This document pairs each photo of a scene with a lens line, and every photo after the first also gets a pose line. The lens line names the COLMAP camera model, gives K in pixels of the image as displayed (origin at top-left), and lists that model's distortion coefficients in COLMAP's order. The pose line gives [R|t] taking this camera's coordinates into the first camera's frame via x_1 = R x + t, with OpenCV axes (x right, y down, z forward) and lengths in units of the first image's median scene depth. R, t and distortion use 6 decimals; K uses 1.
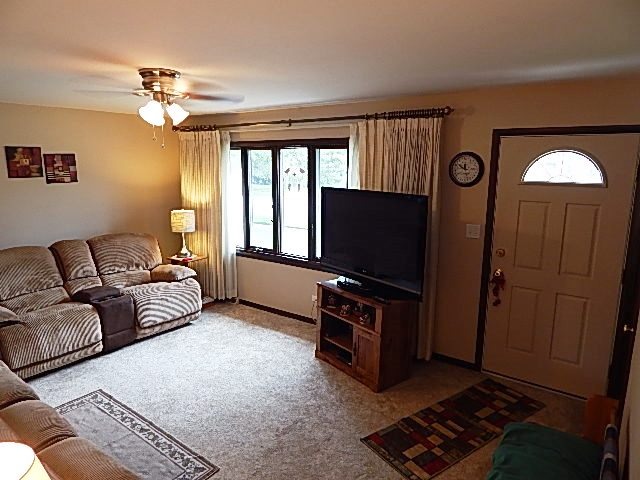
lens RADIAL K [[421.5, 0, 319.6], [0, 421.5, 237.7], [0, 0, 1]] dist [-0.000201, -0.004381]
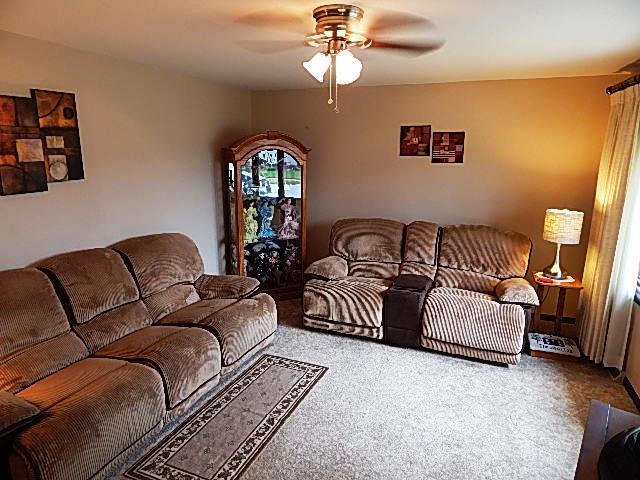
lens RADIAL K [[421.5, 0, 319.6], [0, 421.5, 237.7], [0, 0, 1]] dist [-0.000201, -0.004381]
pose [[0.247754, 0.202668, -0.947388, 0.270644], [-0.179398, 0.970561, 0.160711, -0.071754], [0.952068, 0.130142, 0.276819, 0.513961]]
